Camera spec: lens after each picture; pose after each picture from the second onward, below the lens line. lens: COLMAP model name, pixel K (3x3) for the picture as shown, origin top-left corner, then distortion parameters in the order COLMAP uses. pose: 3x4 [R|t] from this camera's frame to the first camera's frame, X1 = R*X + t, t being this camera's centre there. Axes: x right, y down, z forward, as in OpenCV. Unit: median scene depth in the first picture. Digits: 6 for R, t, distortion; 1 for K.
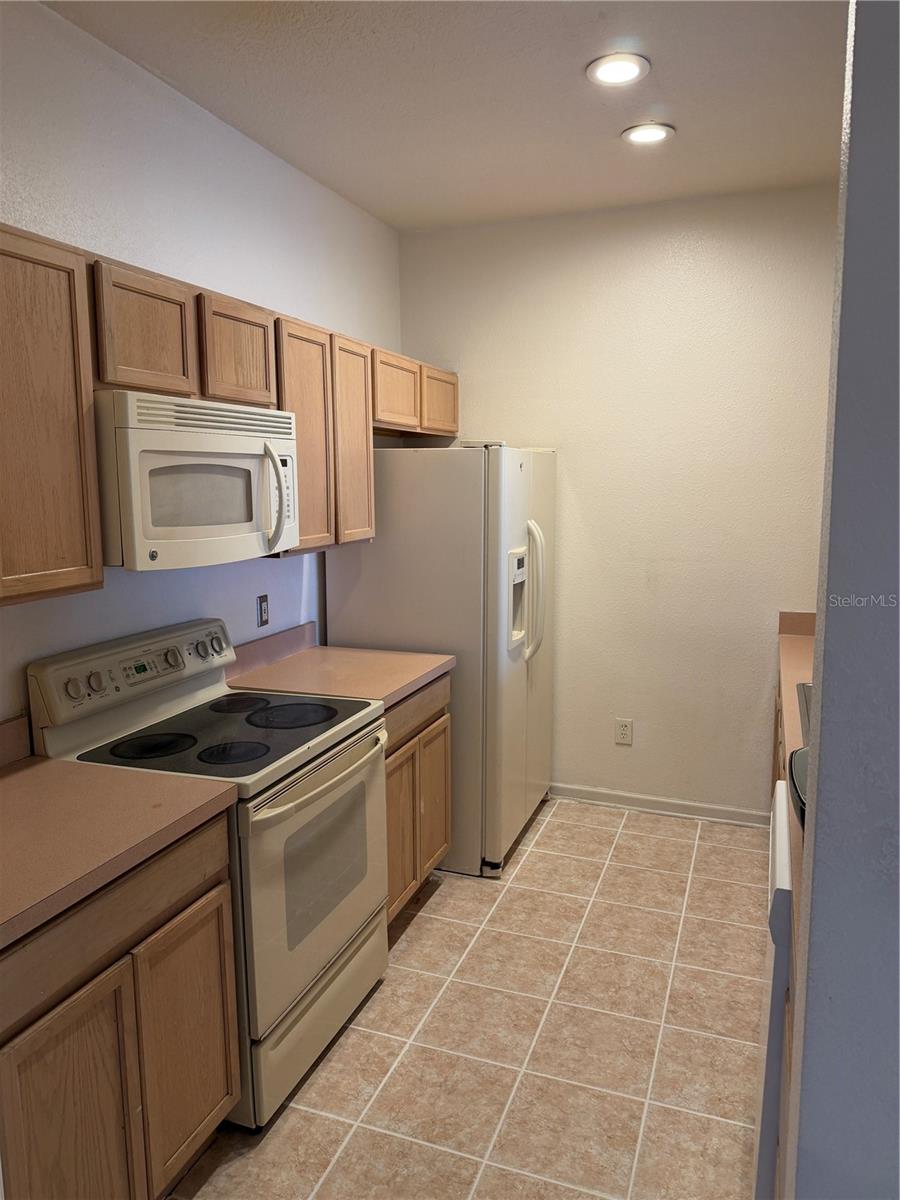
lens RADIAL K [[860.5, 0, 453.4], [0, 860.5, 608.3], [0, 0, 1]] dist [0.032451, -0.032122]
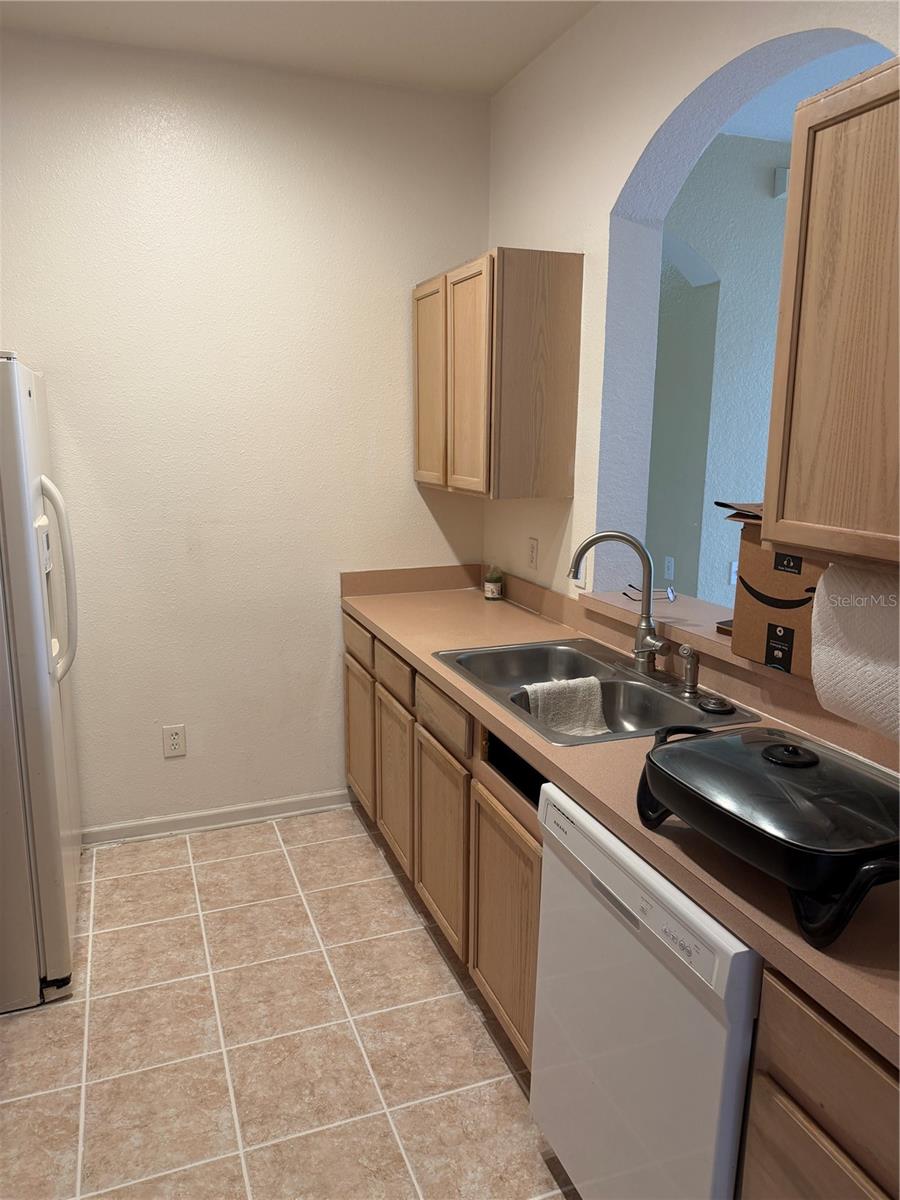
lens RADIAL K [[860.5, 0, 443.3], [0, 860.5, 592.2], [0, 0, 1]] dist [0.032451, -0.032122]
pose [[0.759951, -0.133165, 0.636193, -0.130941], [0.103919, 0.991090, 0.083316, -0.044930], [-0.641620, 0.002796, 0.767018, 0.274647]]
